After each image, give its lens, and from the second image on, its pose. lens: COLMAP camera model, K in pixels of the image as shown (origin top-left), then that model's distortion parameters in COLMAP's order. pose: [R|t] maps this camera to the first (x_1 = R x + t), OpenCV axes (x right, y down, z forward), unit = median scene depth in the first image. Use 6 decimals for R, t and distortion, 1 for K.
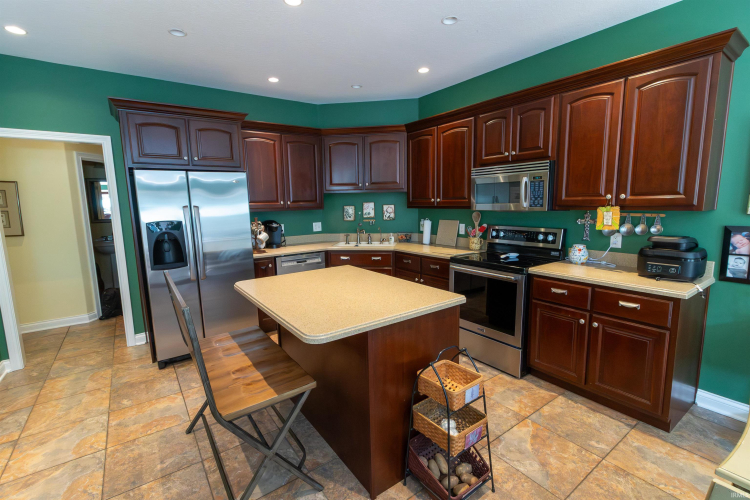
lens RADIAL K [[342.7, 0, 369.8], [0, 342.7, 249.6], [0, 0, 1]] dist [-0.002102, -0.000376]
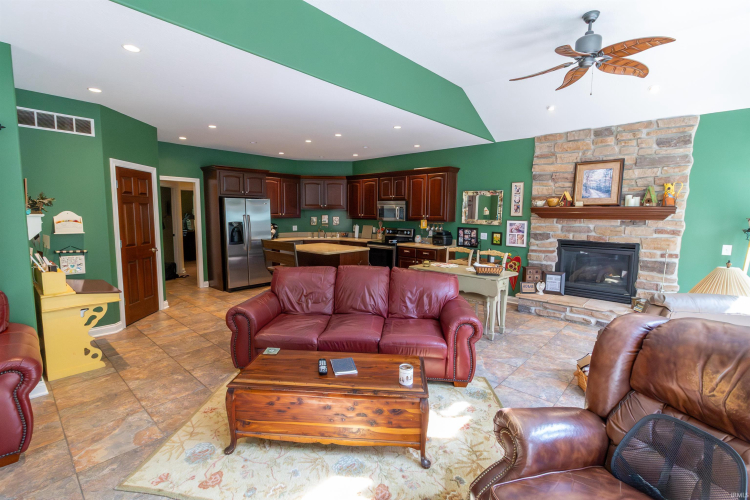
lens RADIAL K [[342.7, 0, 373.7], [0, 342.7, 252.2], [0, 0, 1]] dist [-0.002102, -0.000376]
pose [[0.975840, 0.003167, 0.218465, -0.197088], [0.002343, 0.999686, -0.024958, 0.139550], [-0.218475, 0.024867, 0.975526, -1.097112]]
